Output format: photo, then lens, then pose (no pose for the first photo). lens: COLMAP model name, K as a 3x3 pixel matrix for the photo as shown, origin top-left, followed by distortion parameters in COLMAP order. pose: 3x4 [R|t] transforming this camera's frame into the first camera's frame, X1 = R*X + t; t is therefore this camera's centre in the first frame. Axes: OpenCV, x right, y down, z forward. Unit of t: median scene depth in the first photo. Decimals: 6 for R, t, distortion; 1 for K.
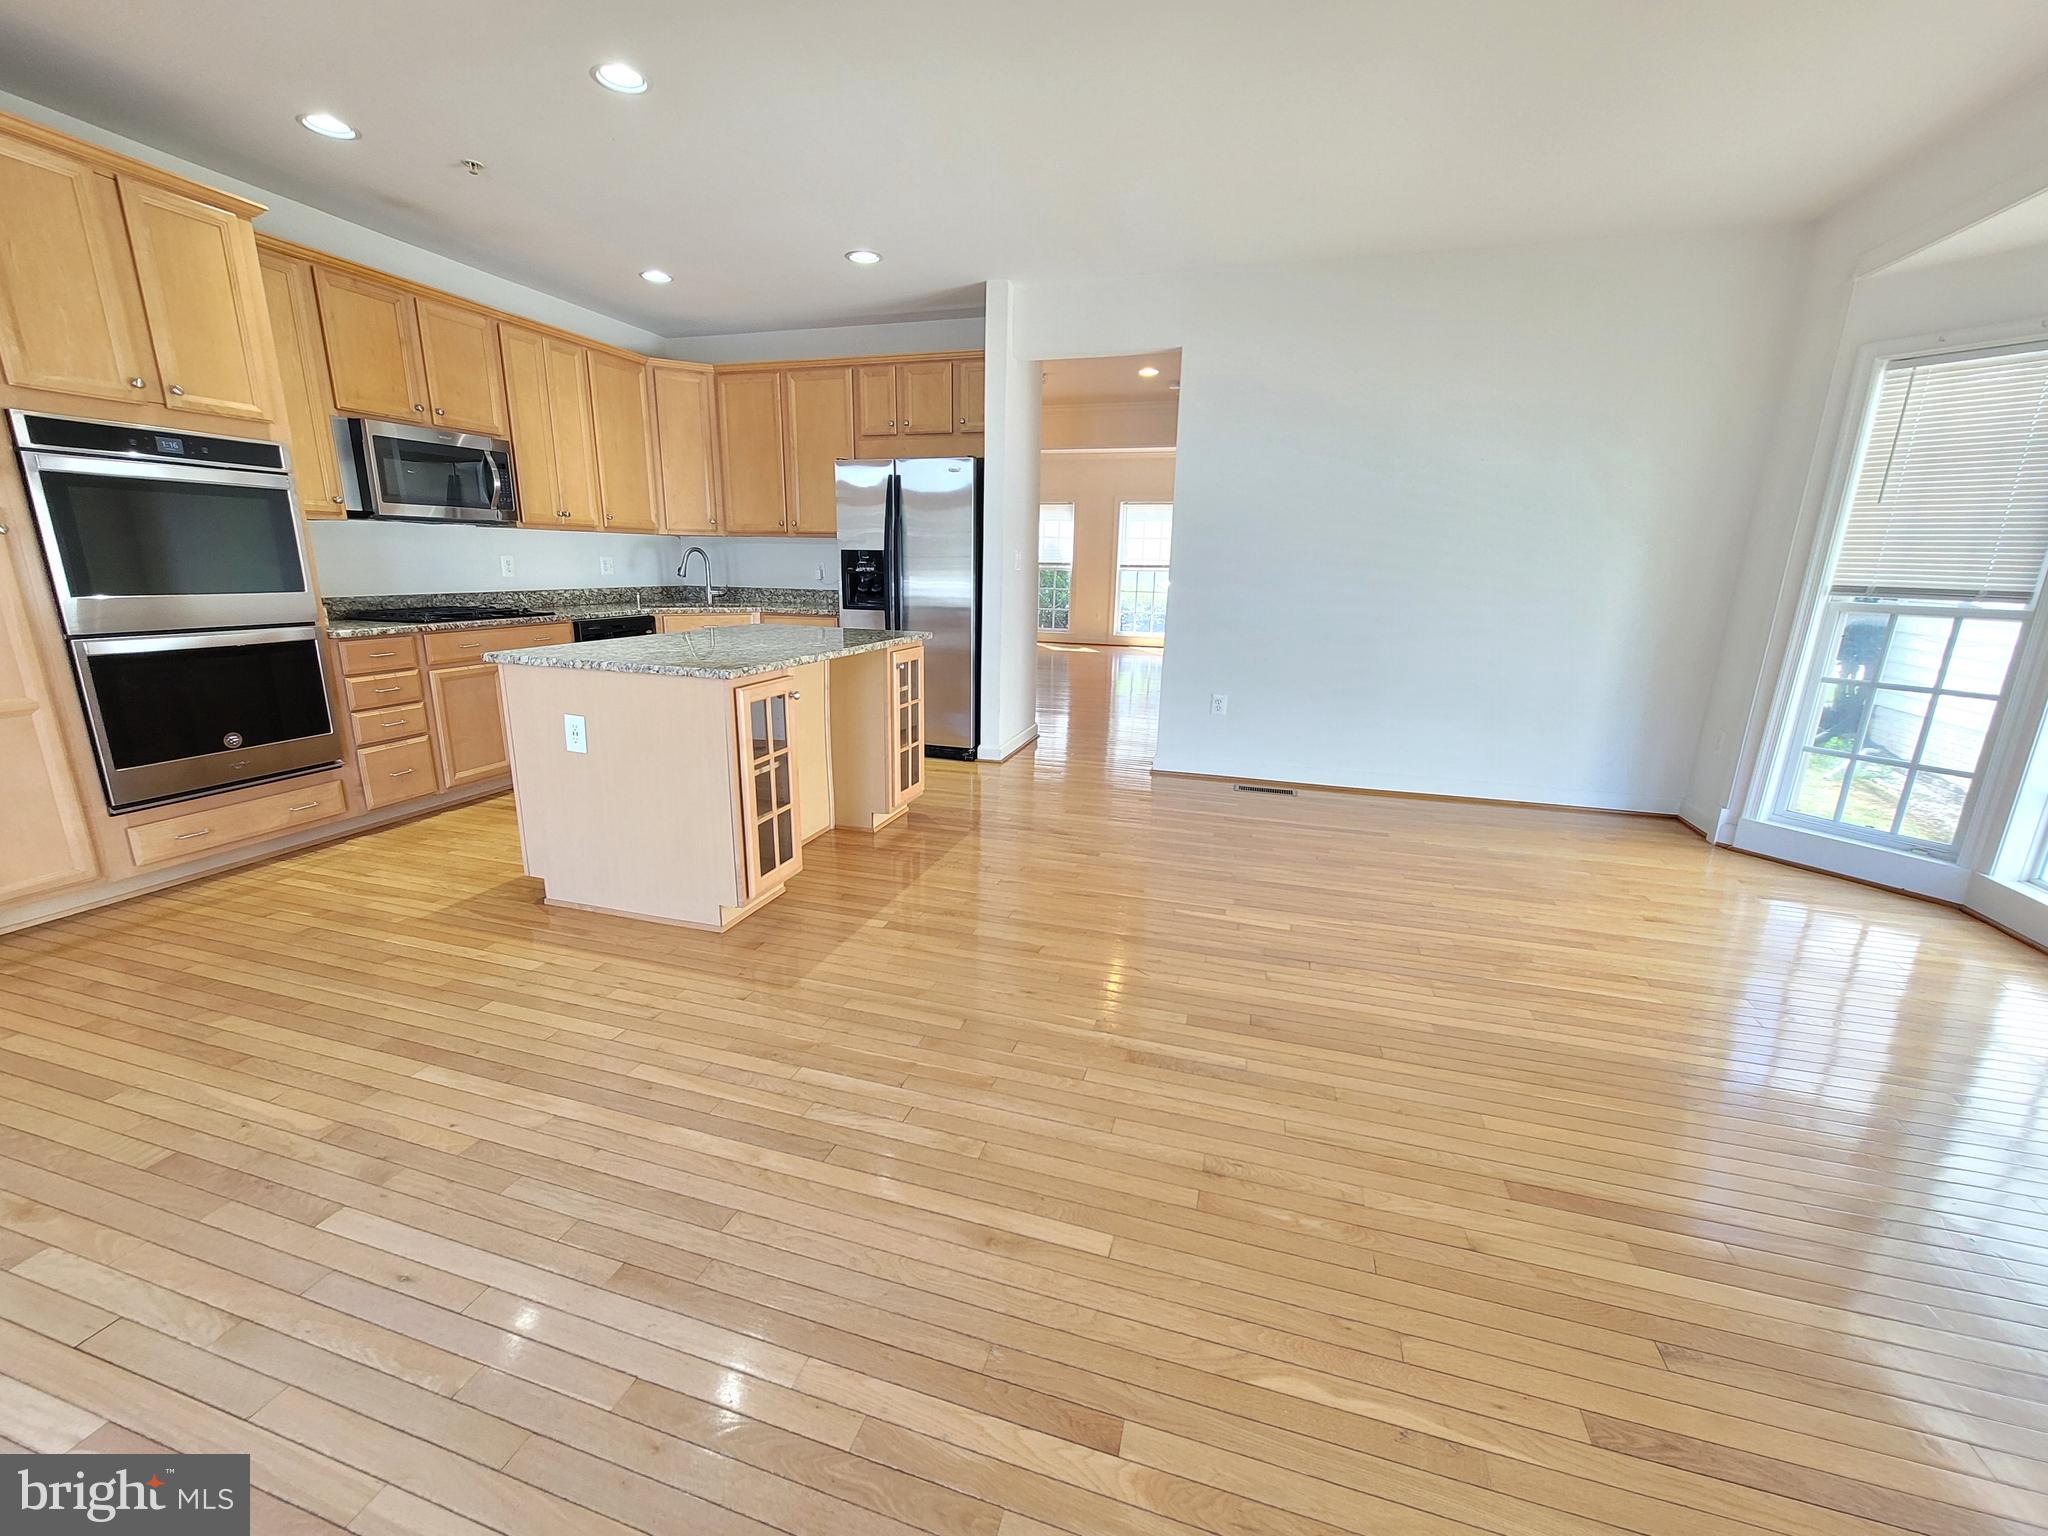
lens RADIAL K [[834.0, 0, 1017.6], [0, 834.0, 772.5], [0, 0, 1]] dist [-0.005170, 0.001387]
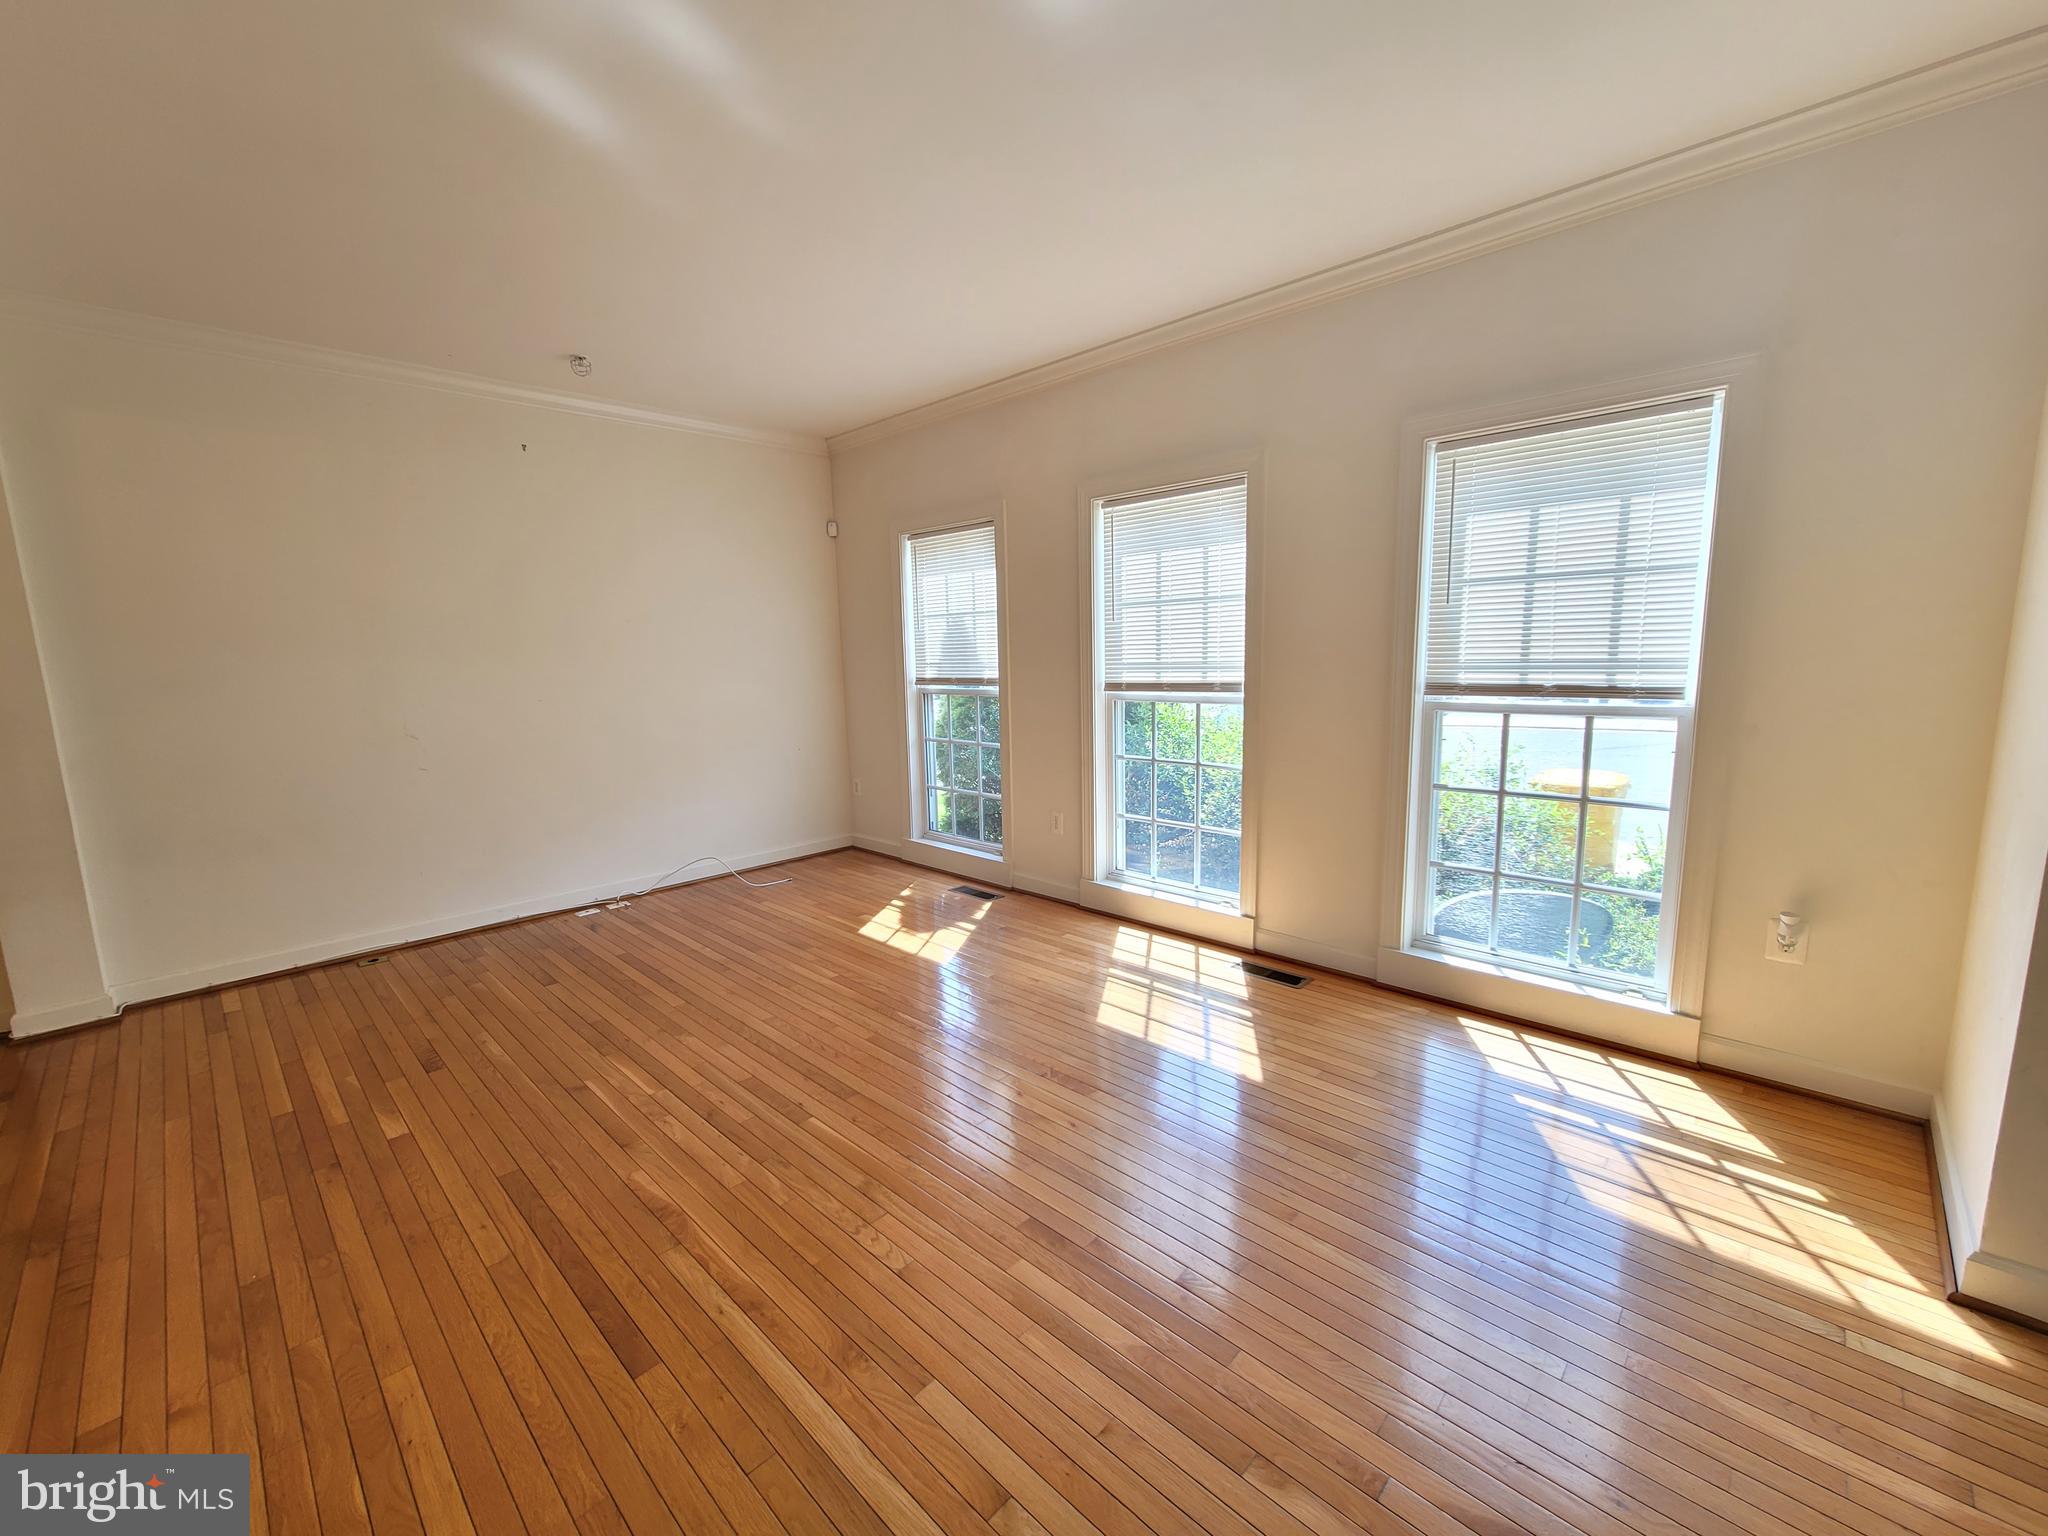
lens RADIAL K [[834.0, 0, 1012.5], [0, 834.0, 771.4], [0, 0, 1]] dist [-0.005170, 0.001387]
pose [[0.887977, 0.032668, -0.458726, 0.884835], [-0.077123, 0.993926, -0.078508, -0.658143], [0.453375, 0.105092, 0.885103, 2.456231]]
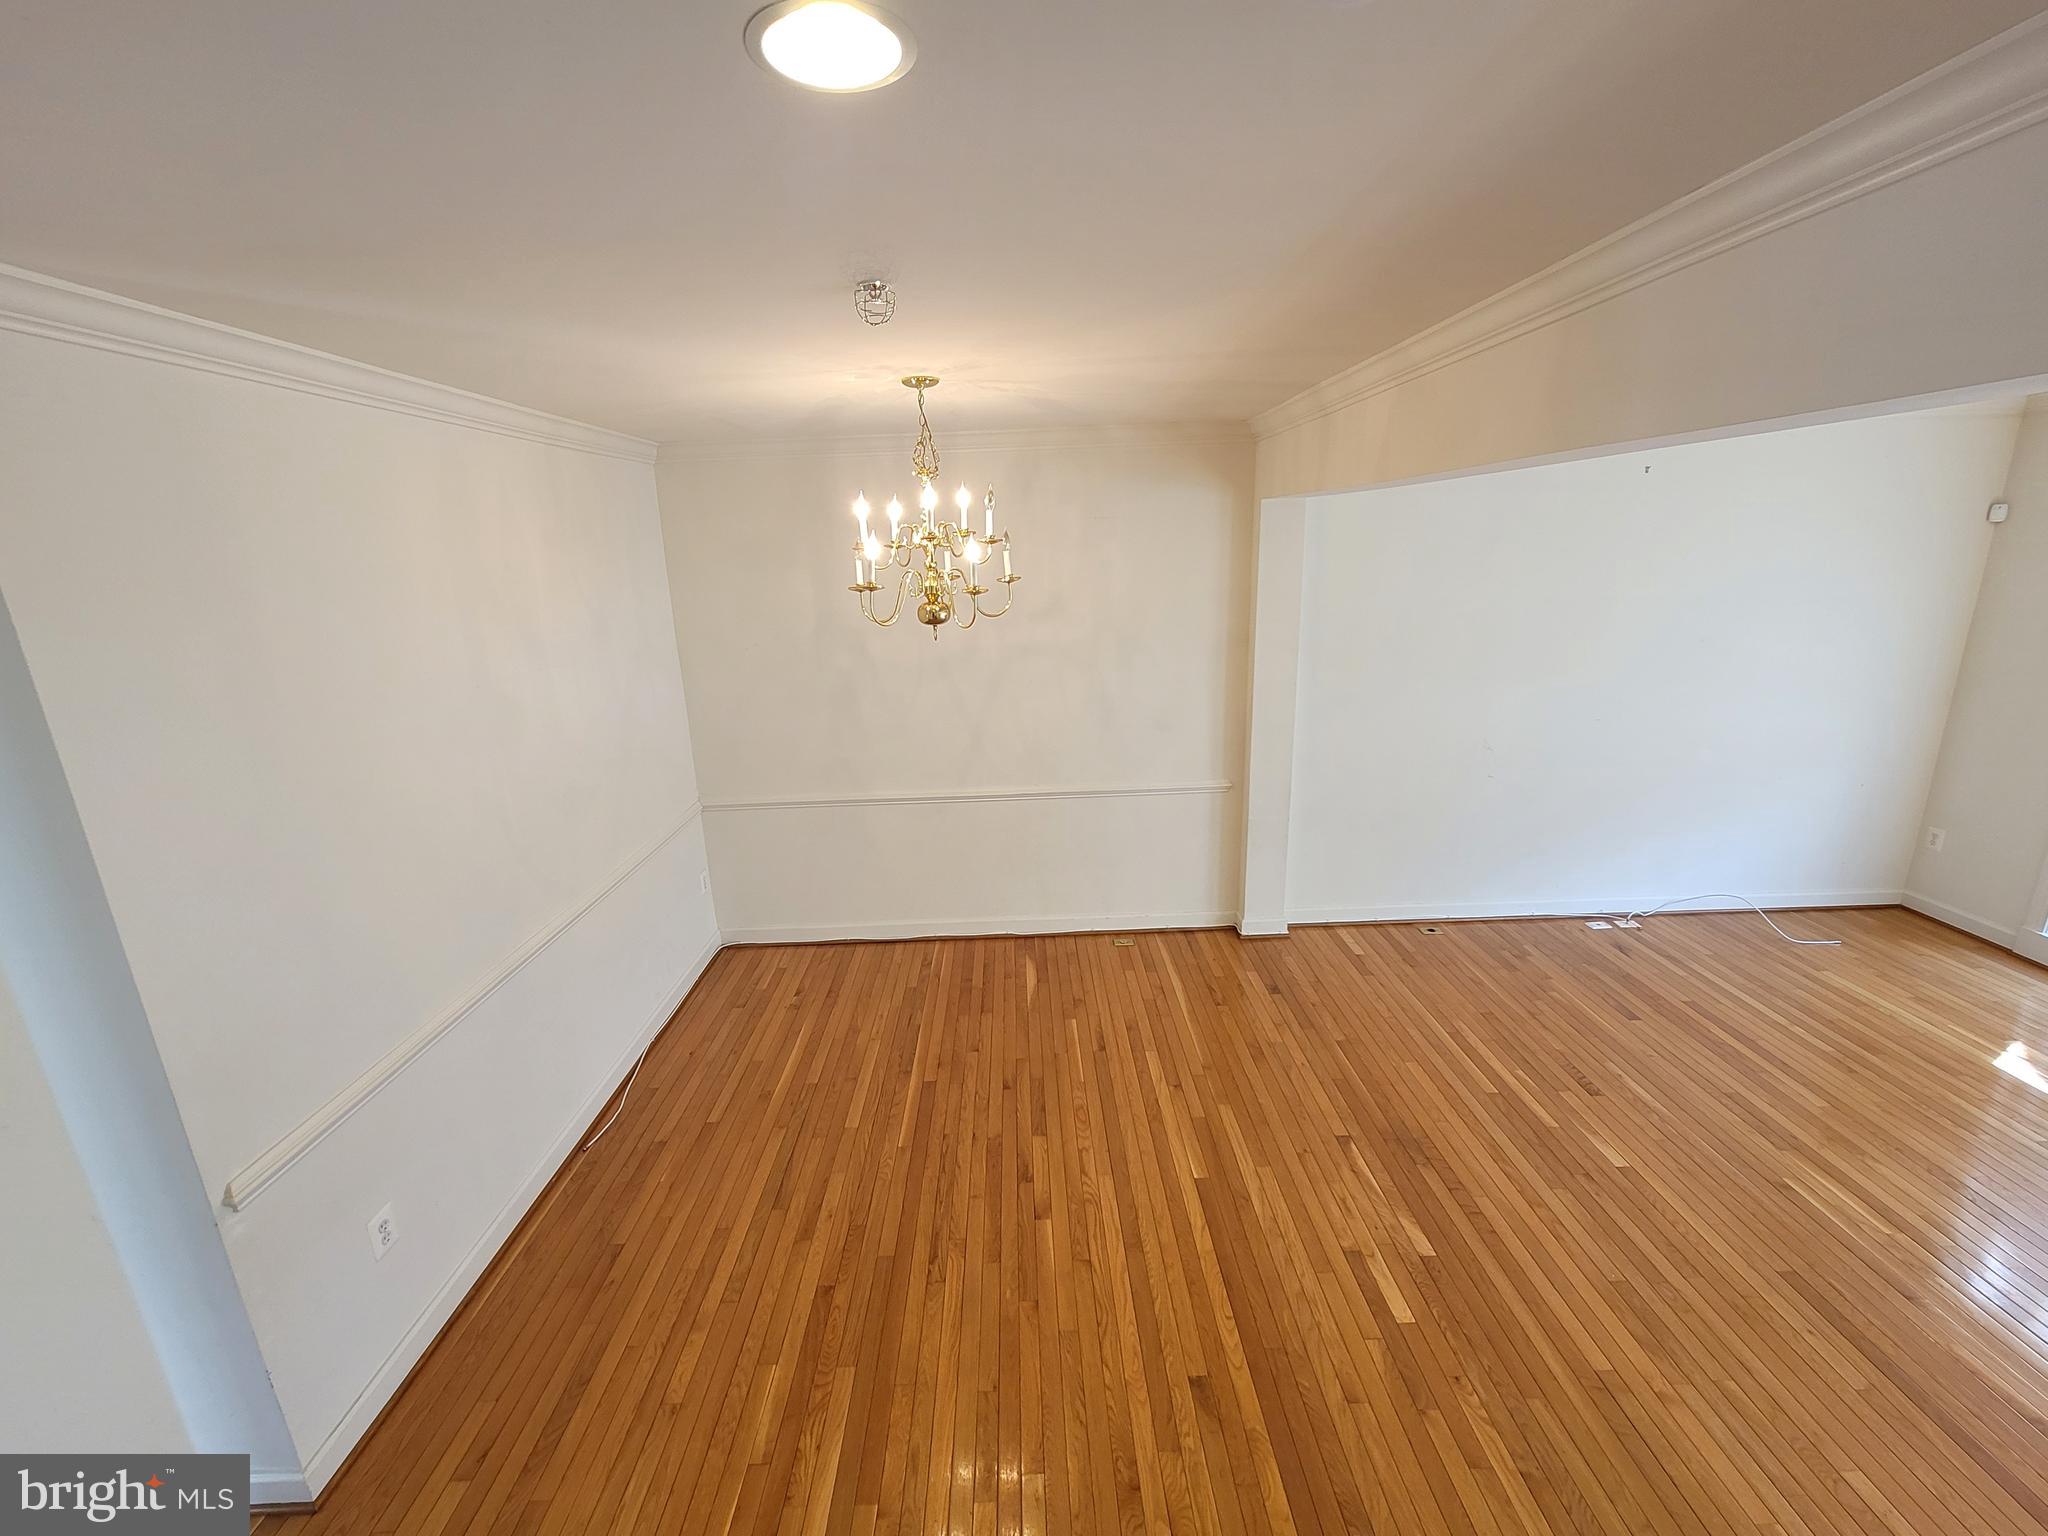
lens RADIAL K [[834.0, 0, 1012.7], [0, 834.0, 769.2], [0, 0, 1]] dist [-0.005170, 0.001387]
pose [[0.294783, 0.225415, -0.928596, 0.617217], [-0.198430, 0.965035, 0.171269, -0.777480], [0.934734, 0.133775, 0.329205, 1.960904]]
